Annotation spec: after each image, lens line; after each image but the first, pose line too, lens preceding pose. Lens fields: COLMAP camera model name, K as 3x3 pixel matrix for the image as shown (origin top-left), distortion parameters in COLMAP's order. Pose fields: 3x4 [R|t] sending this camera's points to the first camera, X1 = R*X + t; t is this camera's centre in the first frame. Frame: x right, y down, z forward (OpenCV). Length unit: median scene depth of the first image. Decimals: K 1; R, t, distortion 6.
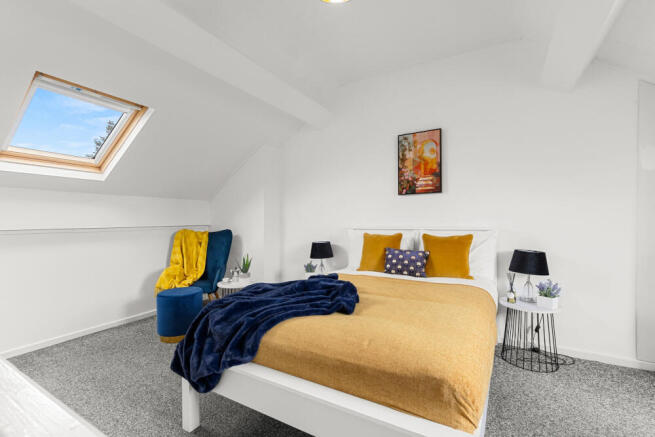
lens RADIAL K [[290.6, 0, 327.4], [0, 290.6, 218.7], [0, 0, 1]] dist [0.002719, 0.000125]
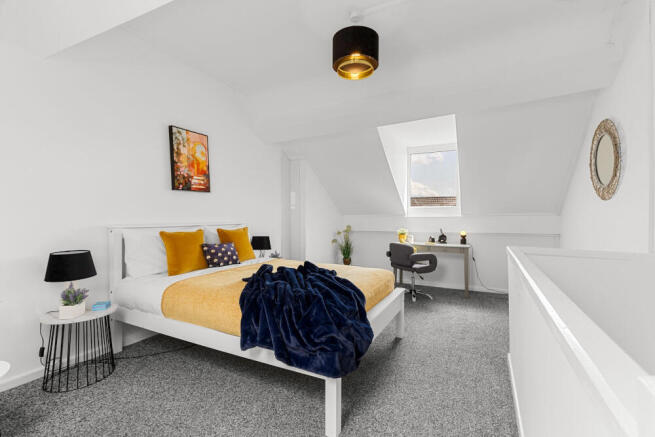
lens RADIAL K [[290.6, 0, 327.7], [0, 290.6, 218.1], [0, 0, 1]] dist [0.002719, 0.000125]
pose [[-0.025018, 0.001111, 0.999686, -0.735241], [0.002023, 0.999997, -0.001061, 0.012241], [-0.999685, 0.001996, -0.025020, 0.549328]]
